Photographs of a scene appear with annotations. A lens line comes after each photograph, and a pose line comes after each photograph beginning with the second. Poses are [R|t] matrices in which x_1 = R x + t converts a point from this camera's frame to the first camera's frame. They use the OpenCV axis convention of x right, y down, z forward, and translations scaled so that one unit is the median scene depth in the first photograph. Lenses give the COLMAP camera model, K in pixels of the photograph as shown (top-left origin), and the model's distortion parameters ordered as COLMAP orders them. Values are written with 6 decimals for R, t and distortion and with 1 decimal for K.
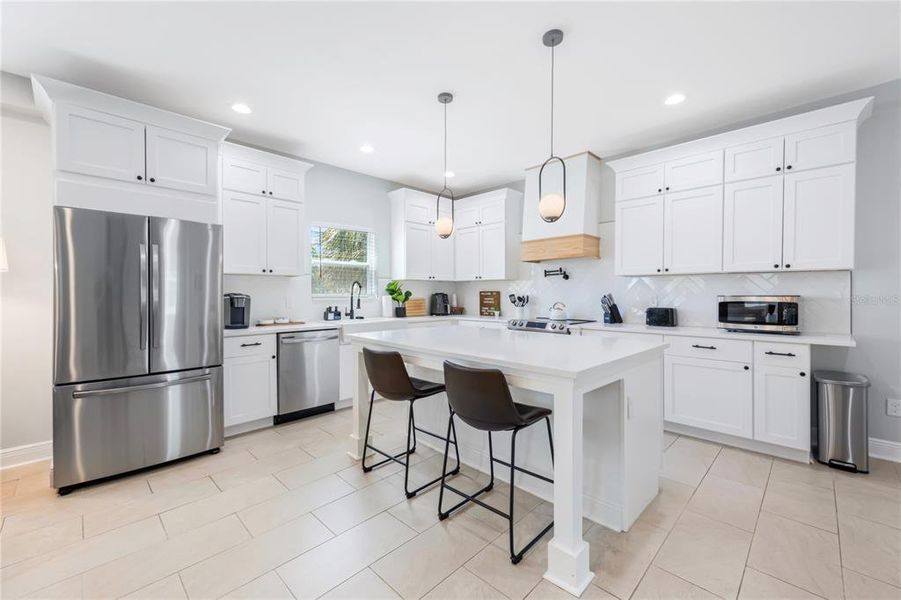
lens RADIAL K [[377.7, 0, 435.0], [0, 377.7, 295.9], [0, 0, 1]] dist [0.010710, -0.000166]
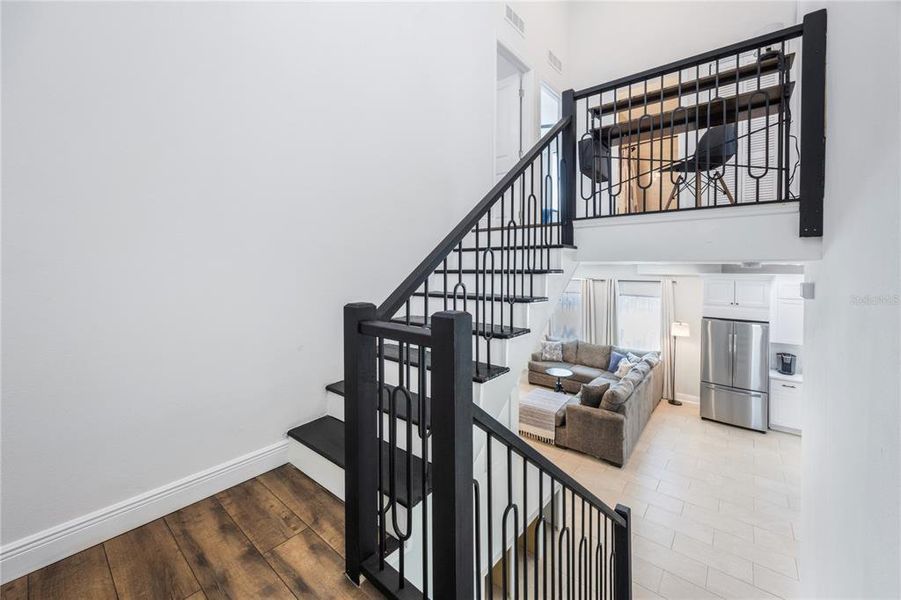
lens RADIAL K [[355.2, 0, 467.9], [0, 355.2, 268.5], [0, 0, 1]] dist [-0.000279, -0.000034]
pose [[0.121683, 0.013685, -0.992475, 0.804971], [-0.013848, 0.999831, 0.012089, -0.347396], [0.992472, 0.012272, 0.121852, -0.601615]]
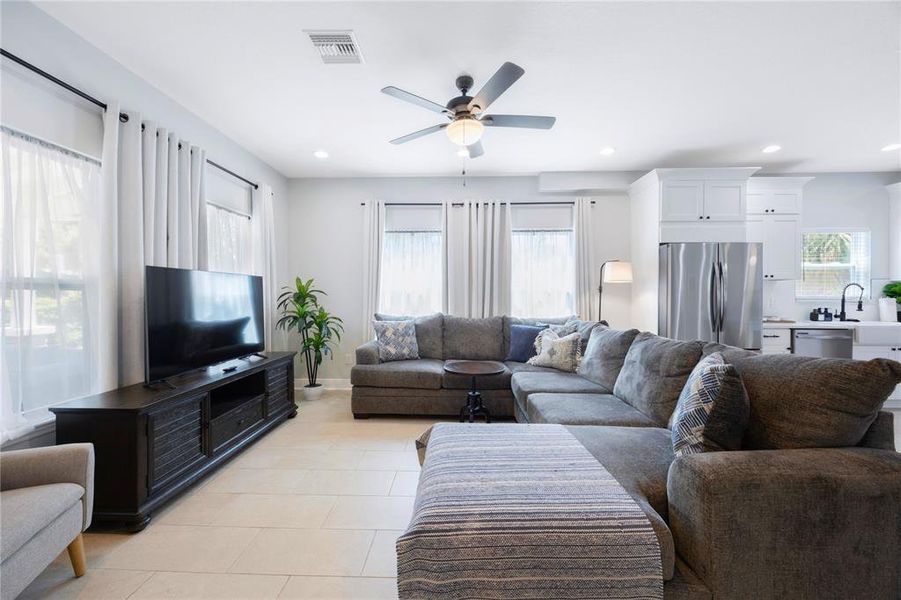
lens RADIAL K [[342.6, 0, 450.6], [0, 342.6, 296.4], [0, 0, 1]] dist [-0.000521, 0.000121]
pose [[0.688393, 0.005202, -0.725319, -0.311553], [-0.008605, 0.999962, -0.000995, 0.006346], [0.725287, 0.006926, 0.688412, -0.418125]]
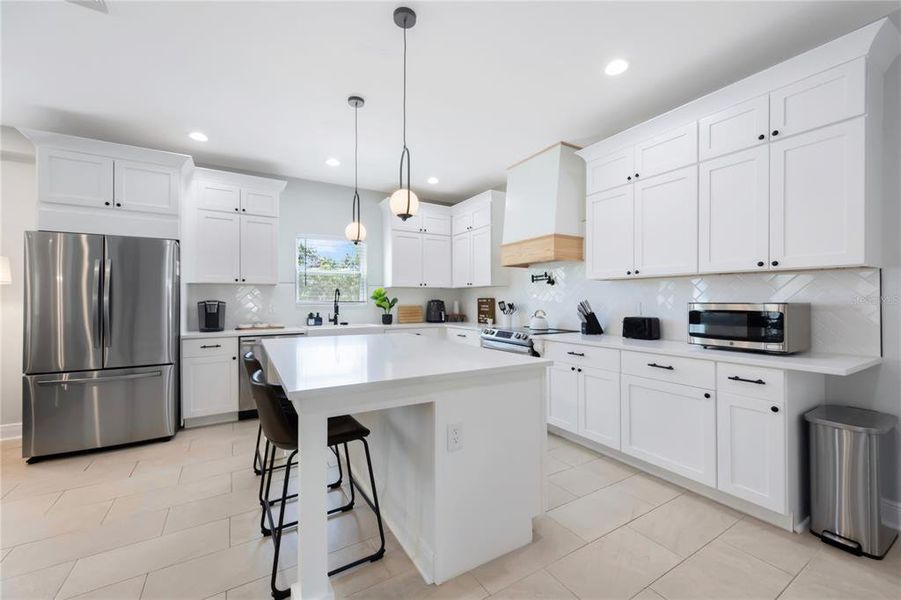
lens RADIAL K [[360.9, 0, 426.9], [0, 360.9, 299.0], [0, 0, 1]] dist [0.000813, 0.000265]
pose [[0.969265, -0.001474, -0.246015, 0.307189], [-0.001131, 0.999945, -0.010445, -0.000059], [0.246017, 0.010402, 0.969210, 0.098246]]
